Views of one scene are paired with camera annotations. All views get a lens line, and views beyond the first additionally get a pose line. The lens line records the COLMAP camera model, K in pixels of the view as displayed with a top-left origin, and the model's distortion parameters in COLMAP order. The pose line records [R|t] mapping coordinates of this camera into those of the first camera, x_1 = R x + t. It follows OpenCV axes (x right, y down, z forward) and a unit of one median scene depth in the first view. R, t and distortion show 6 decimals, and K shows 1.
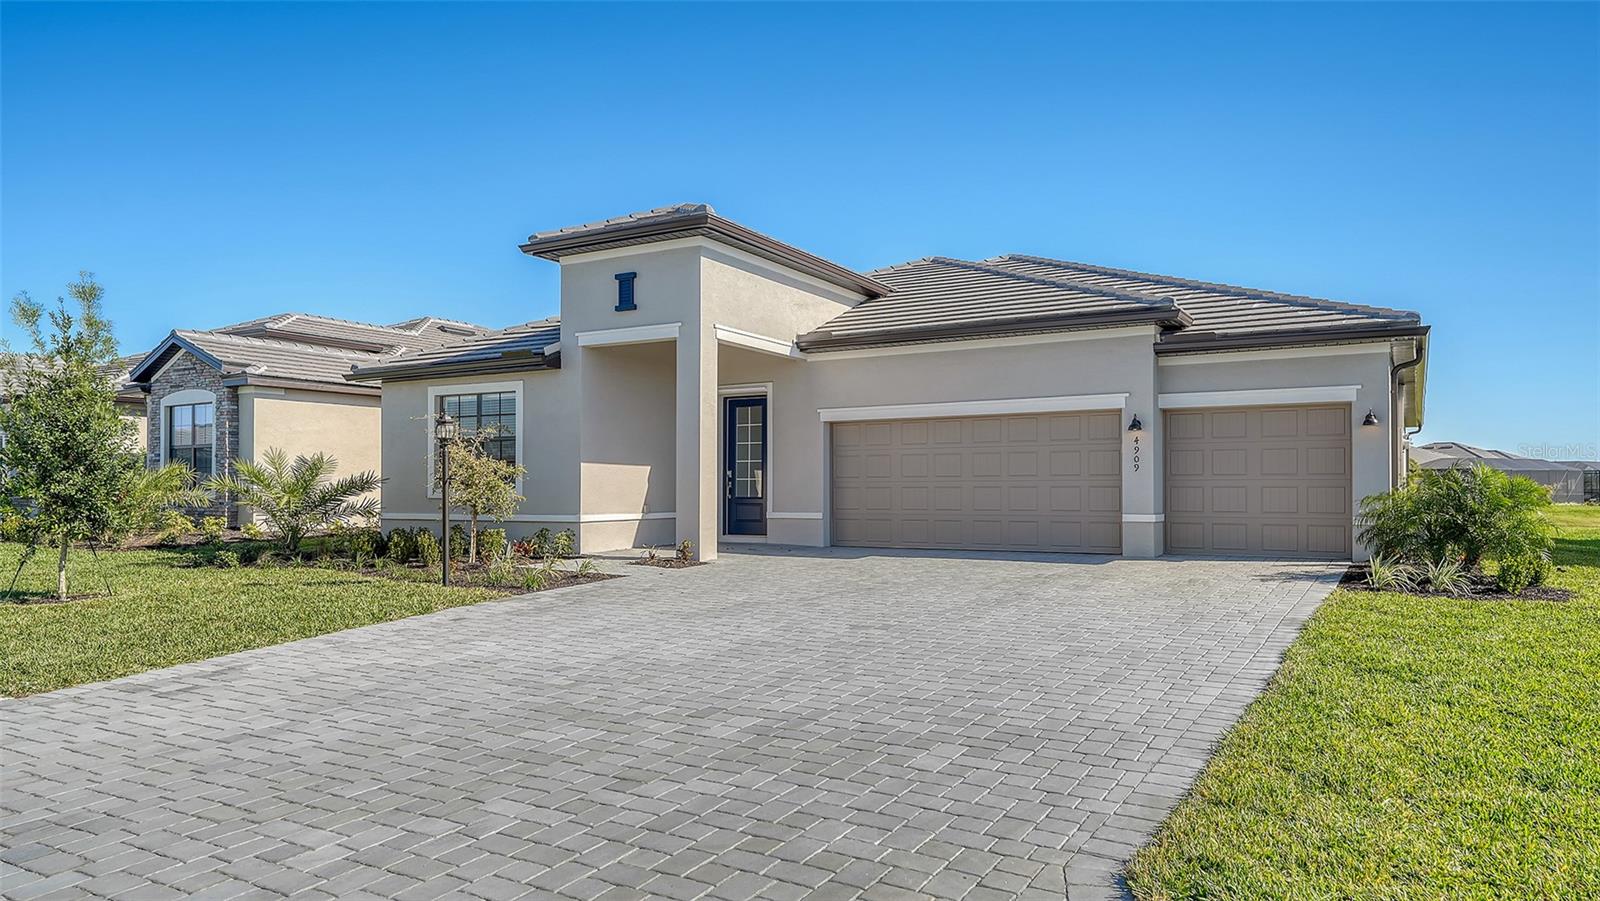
lens RADIAL K [[1016.5, 0, 808.2], [0, 1016.5, 451.0], [0, 0, 1]] dist [0.008086, 0.000398]
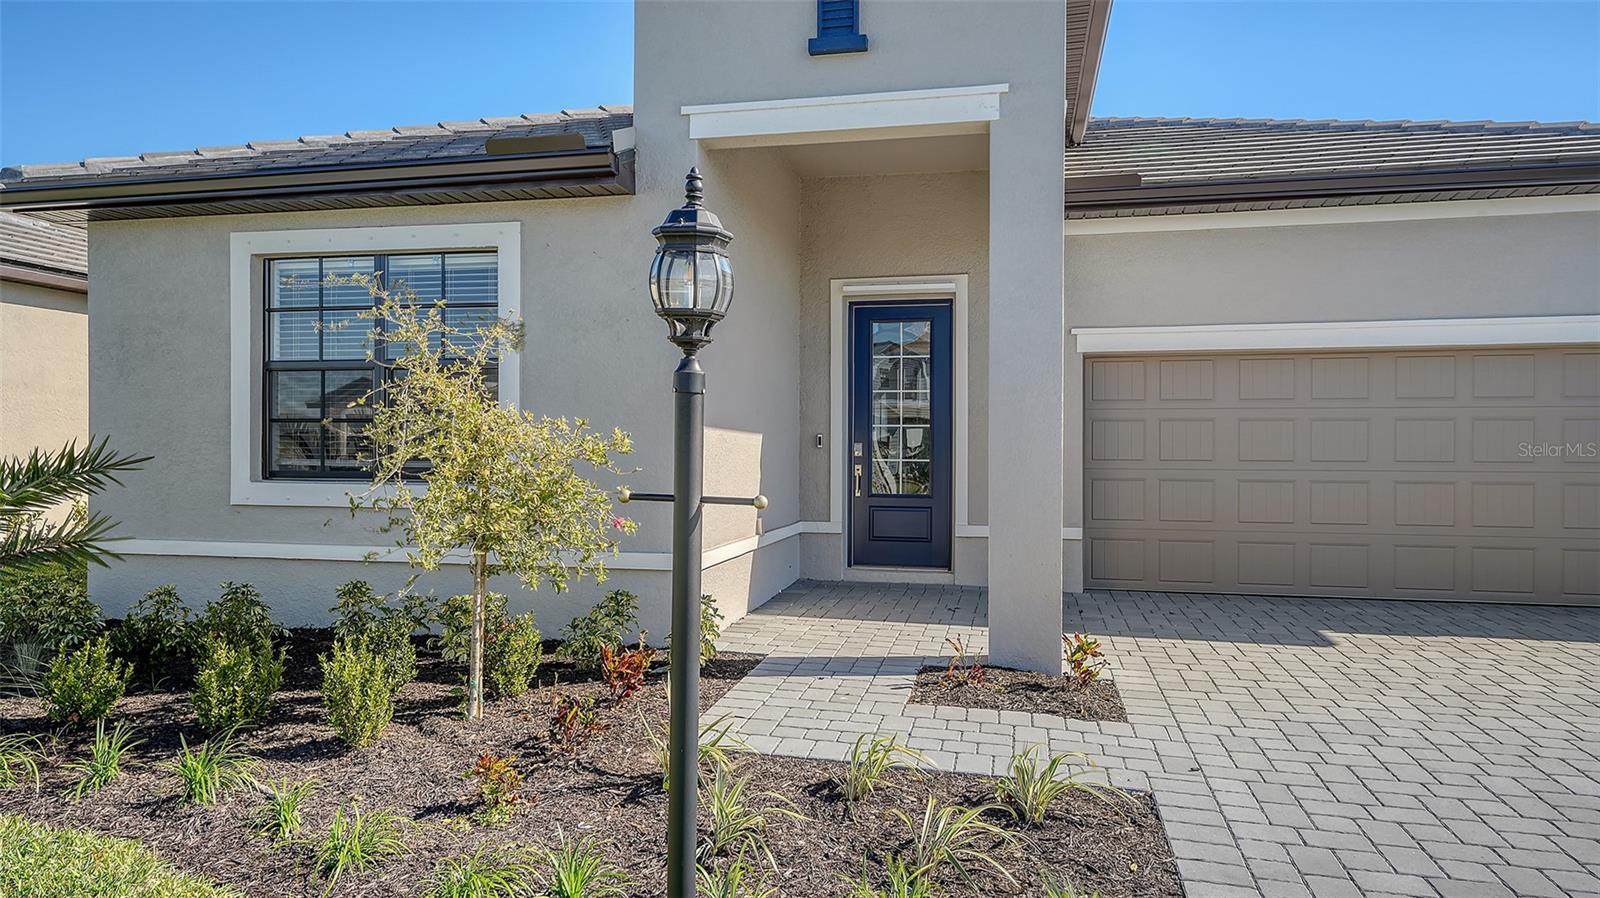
lens RADIAL K [[1000.7, 0, 798.7], [0, 1000.7, 450.0], [0, 0, 1]] dist [0.008706, 0.000601]
pose [[0.955762, 0.008113, 0.294028, -0.271919], [-0.019038, 0.999230, 0.034311, 0.005968], [-0.293523, -0.038390, 0.955181, 0.541304]]
